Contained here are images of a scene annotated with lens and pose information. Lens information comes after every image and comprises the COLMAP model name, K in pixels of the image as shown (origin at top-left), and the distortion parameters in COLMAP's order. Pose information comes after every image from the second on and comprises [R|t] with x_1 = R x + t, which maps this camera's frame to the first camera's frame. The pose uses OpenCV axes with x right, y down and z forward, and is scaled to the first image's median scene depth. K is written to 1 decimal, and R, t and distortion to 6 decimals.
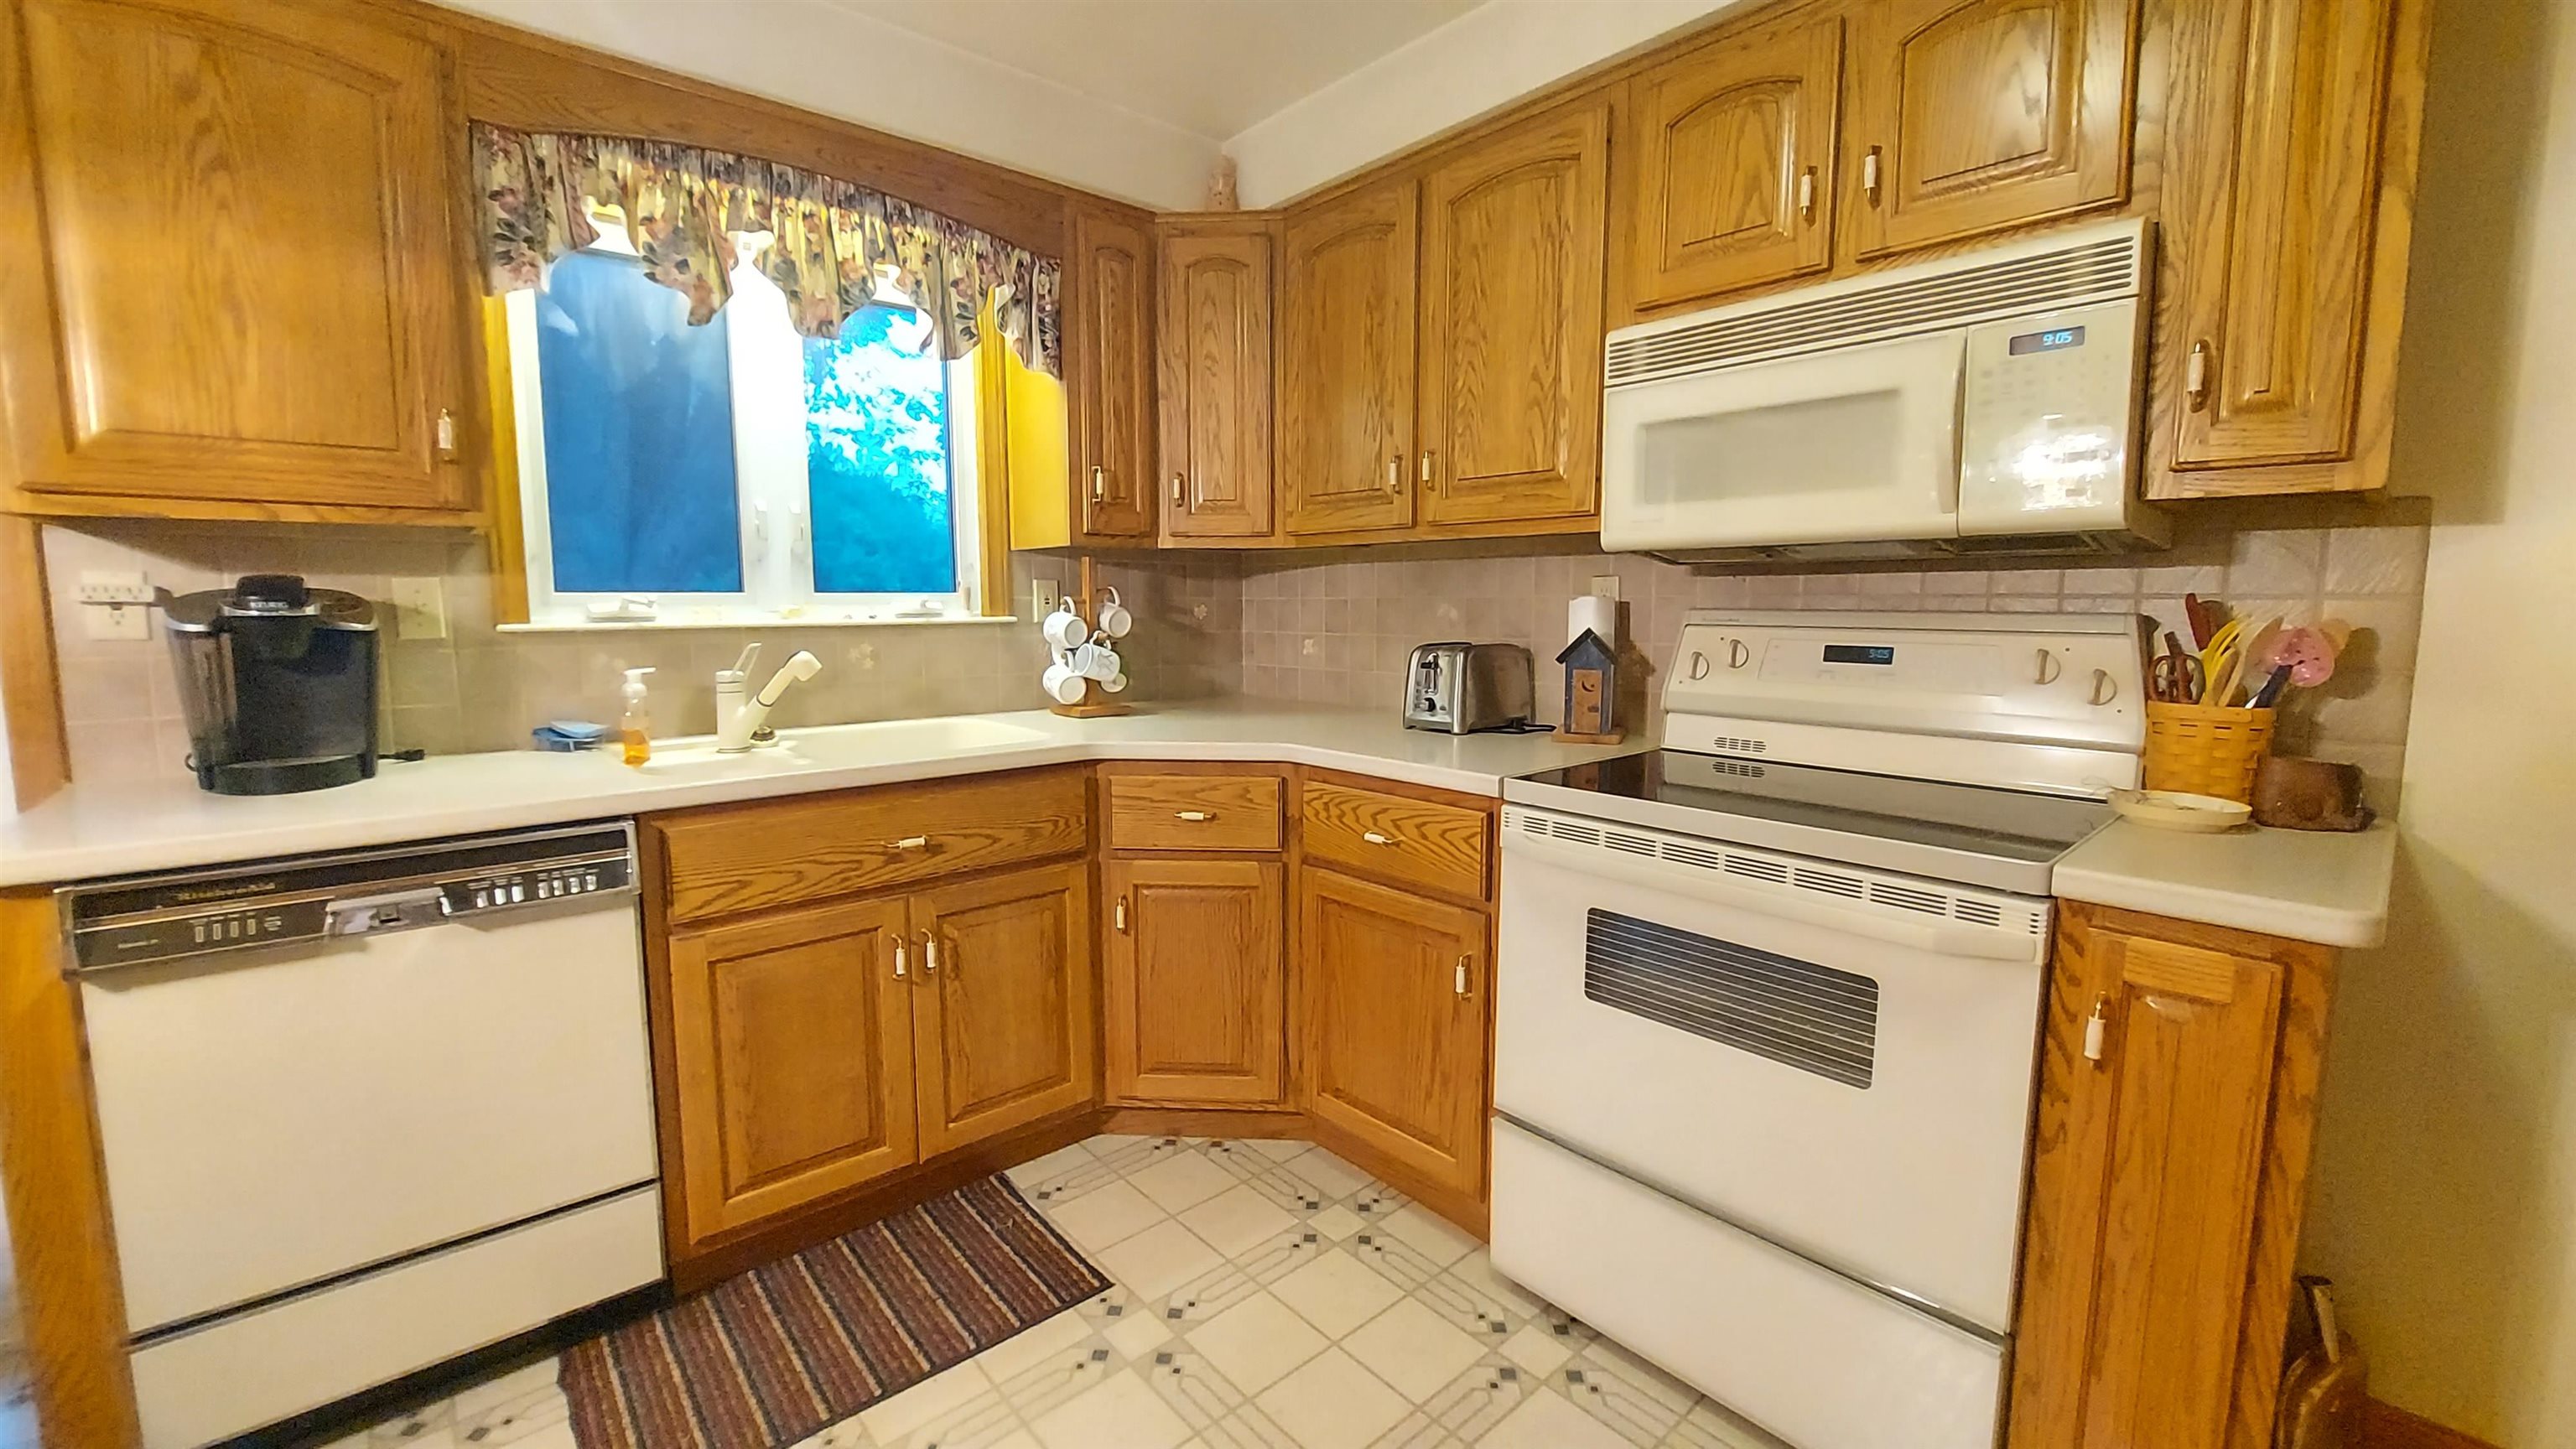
lens RADIAL K [[1027.4, 0, 1292.5], [0, 1027.4, 719.7], [0, 0, 1]] dist [-0.024132, -0.000318]
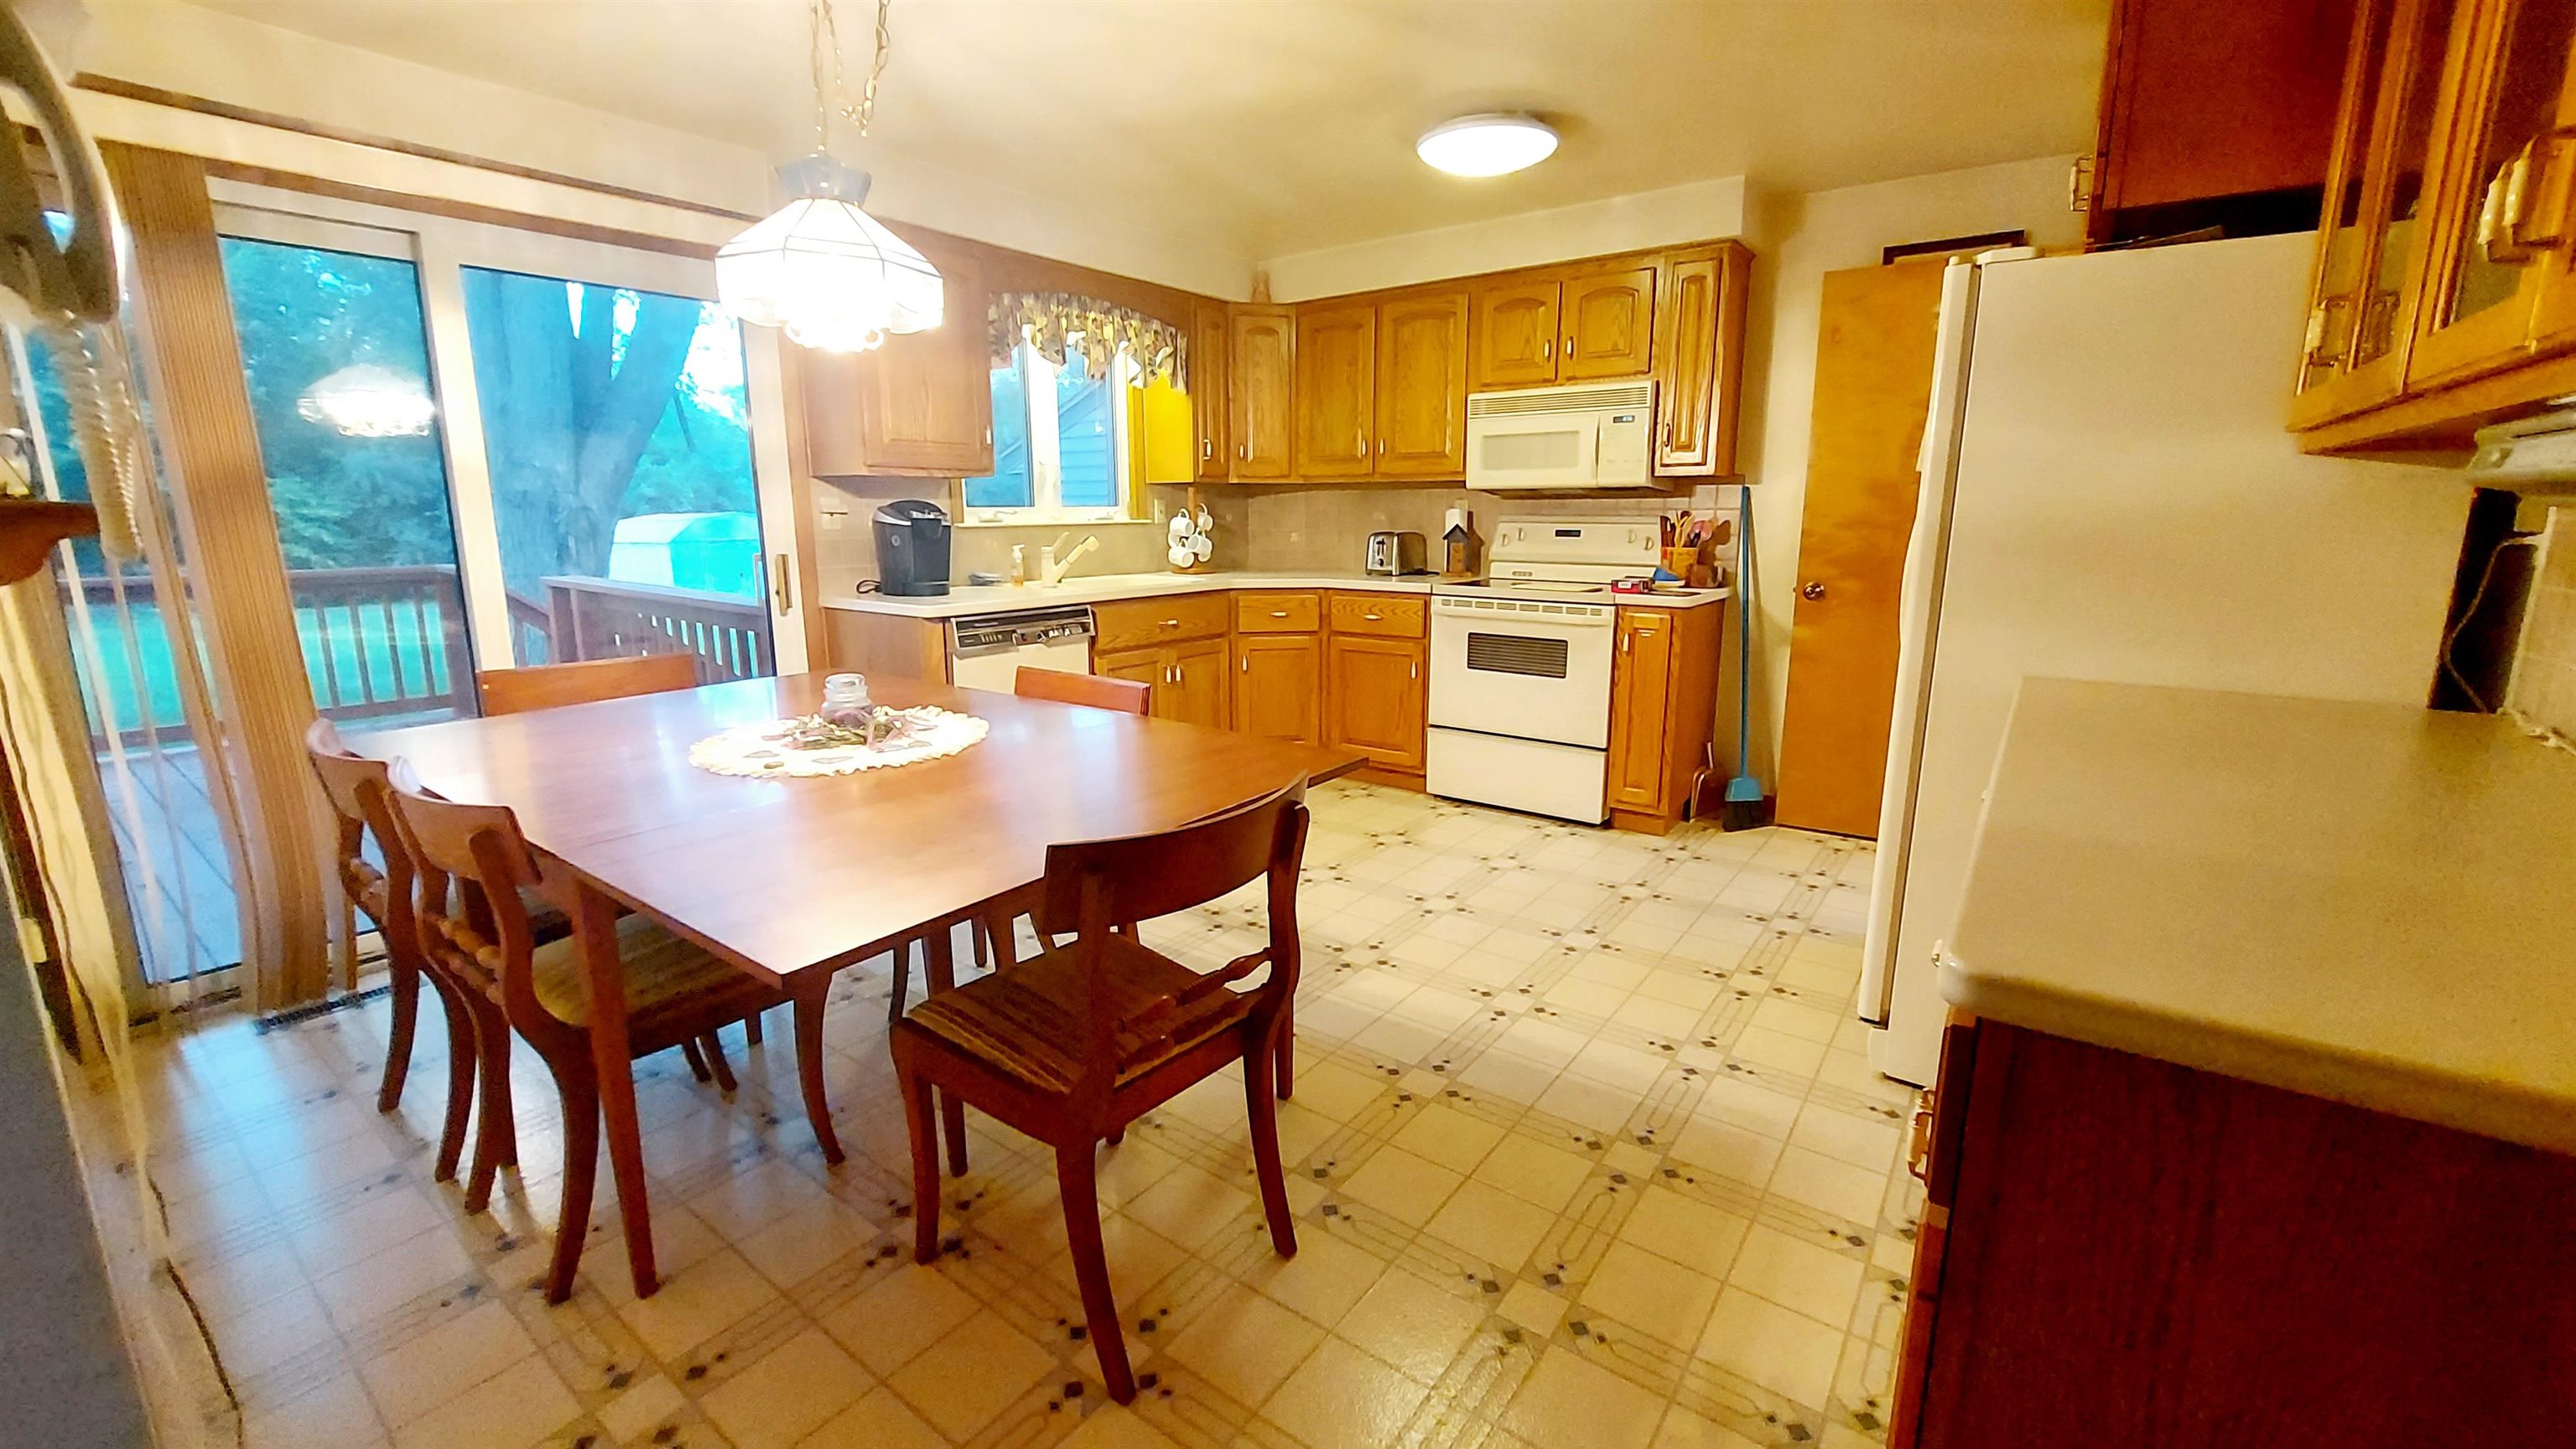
lens RADIAL K [[1027.4, 0, 1294.6], [0, 1027.4, 731.5], [0, 0, 1]] dist [-0.024132, -0.000318]
pose [[0.979653, -0.044109, 0.195790, -0.518766], [0.024931, 0.994739, 0.099358, 0.130853], [-0.199143, -0.092456, 0.975599, -1.152171]]
